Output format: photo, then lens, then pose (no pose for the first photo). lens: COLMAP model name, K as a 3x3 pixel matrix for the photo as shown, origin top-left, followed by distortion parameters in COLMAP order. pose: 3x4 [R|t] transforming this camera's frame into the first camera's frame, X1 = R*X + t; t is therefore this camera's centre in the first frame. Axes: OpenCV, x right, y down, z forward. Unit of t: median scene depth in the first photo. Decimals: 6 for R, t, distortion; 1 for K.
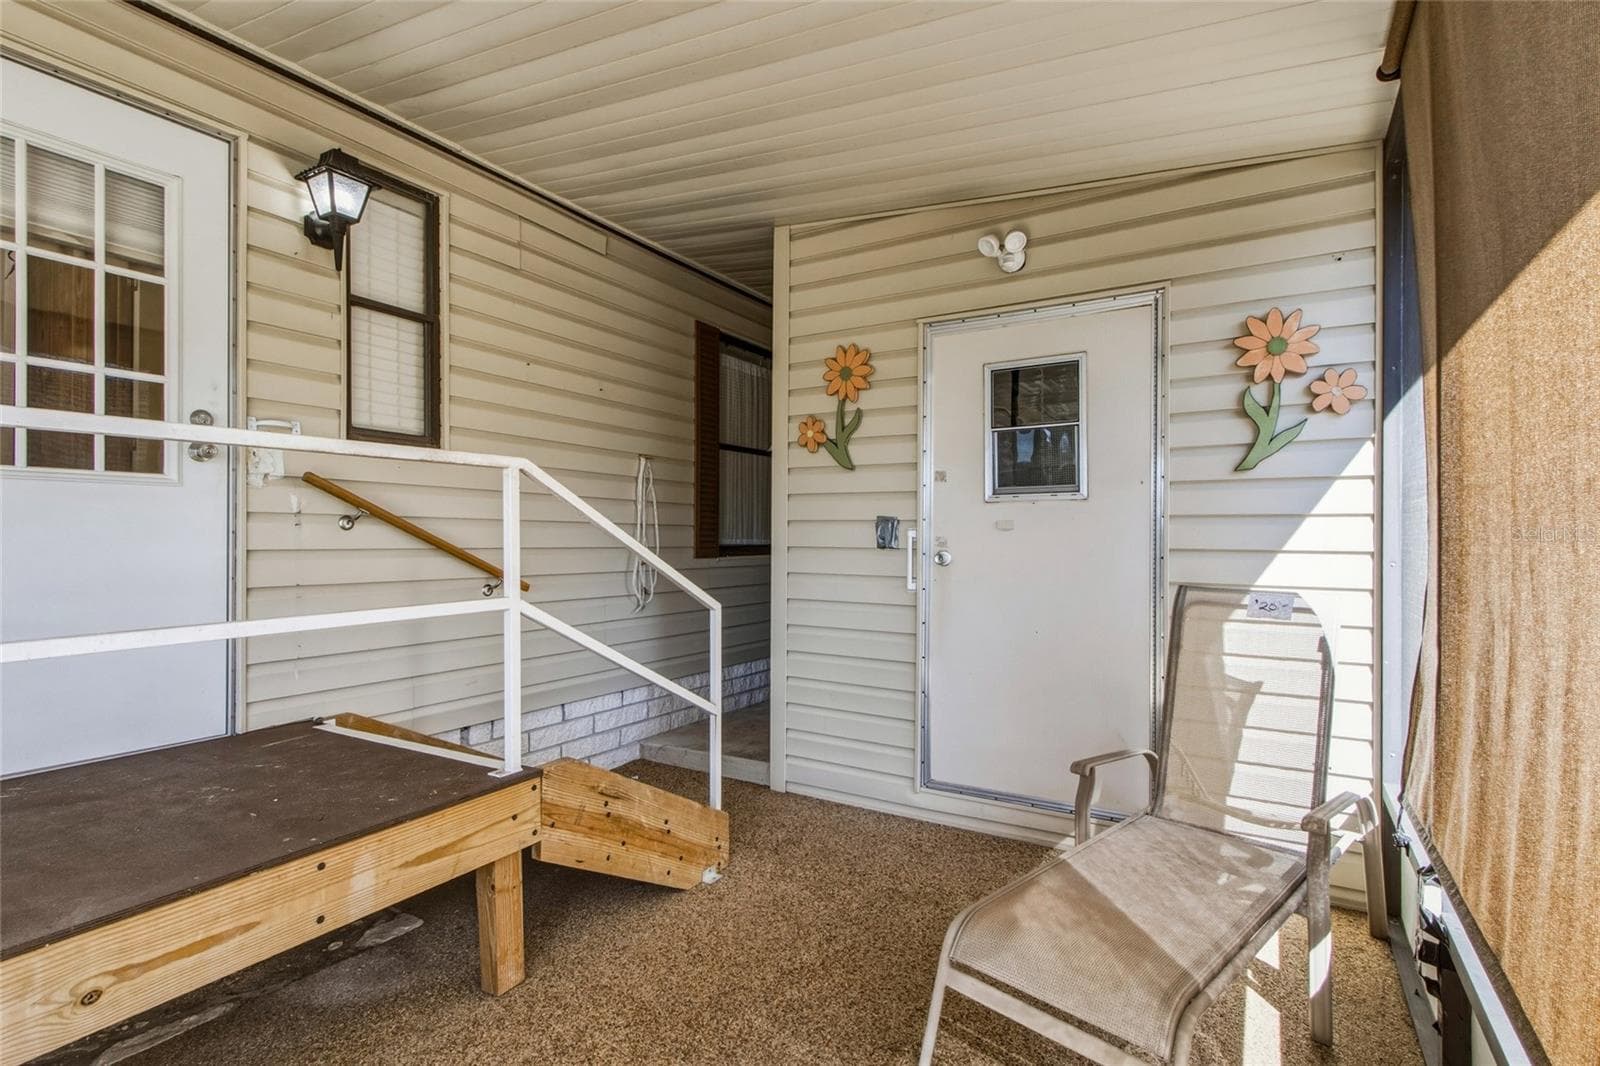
lens RADIAL K [[810.7, 0, 800.0], [0, 810.7, 533.0], [0, 0, 1]] dist [0.001321, 0.000329]
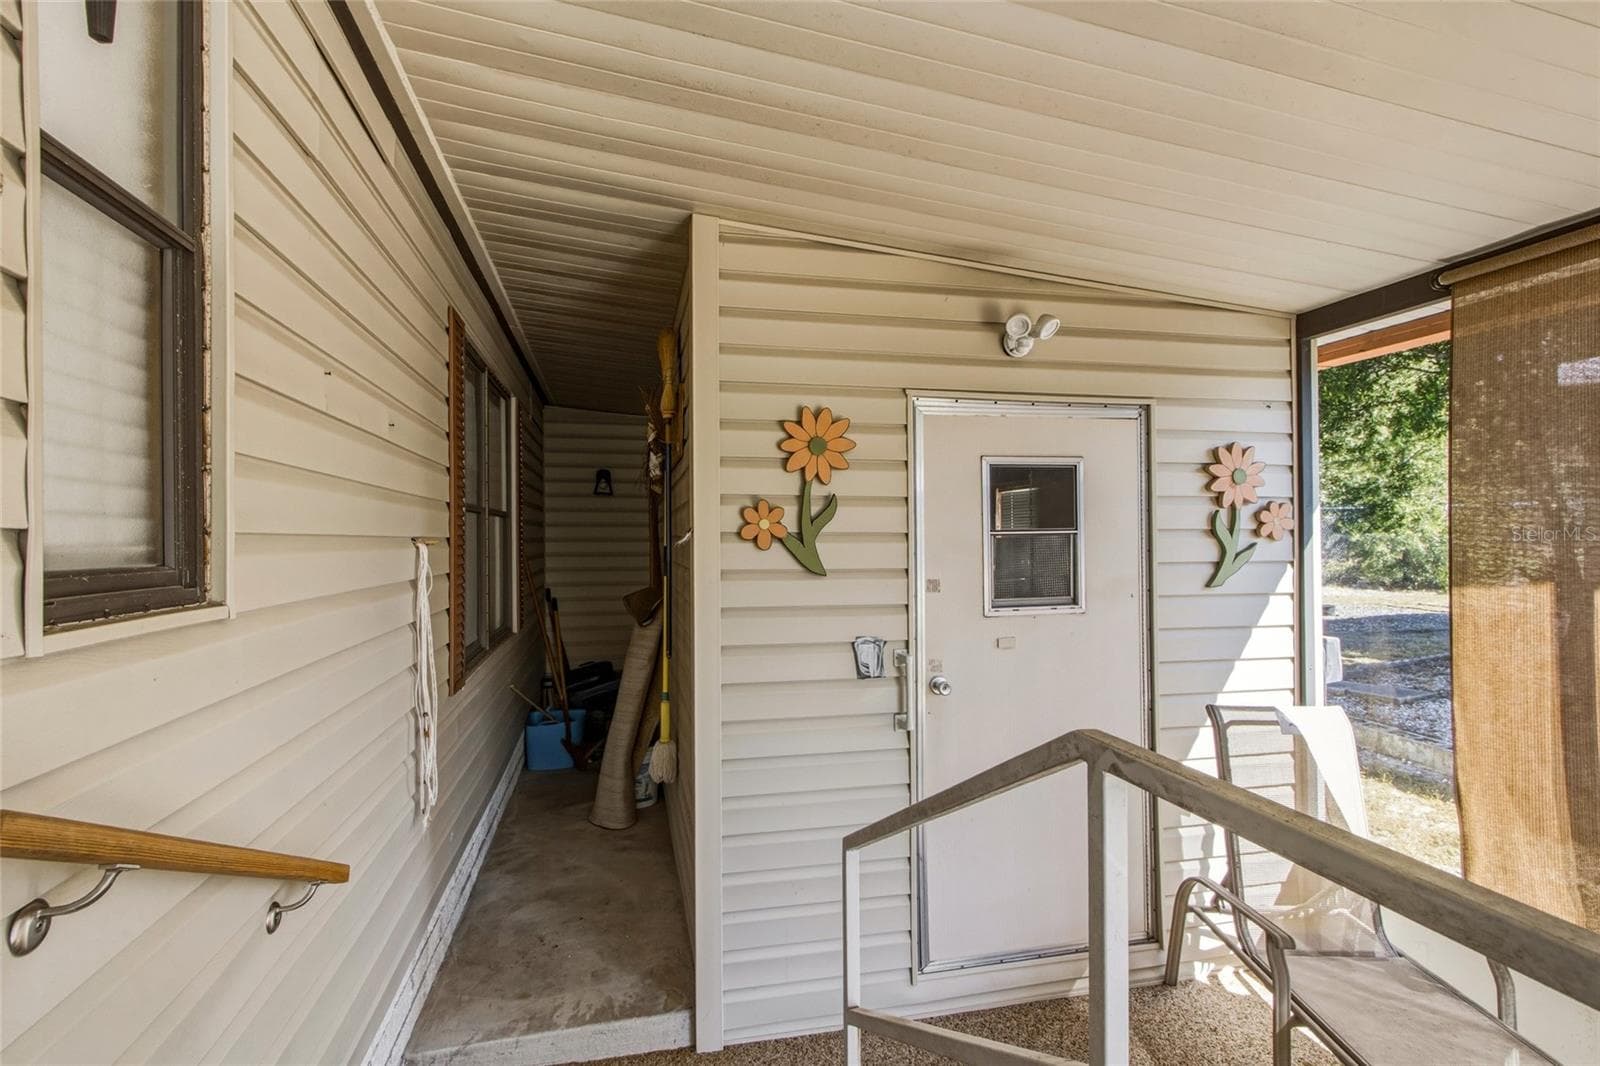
lens RADIAL K [[777.7, 0, 776.2], [0, 777.7, 513.8], [0, 0, 1]] dist [-0.002218, -0.000357]
pose [[0.712256, 0.006369, 0.701891, -0.490230], [-0.001324, 0.999969, -0.007729, -0.135611], [-0.701919, 0.004576, 0.712243, 0.547845]]
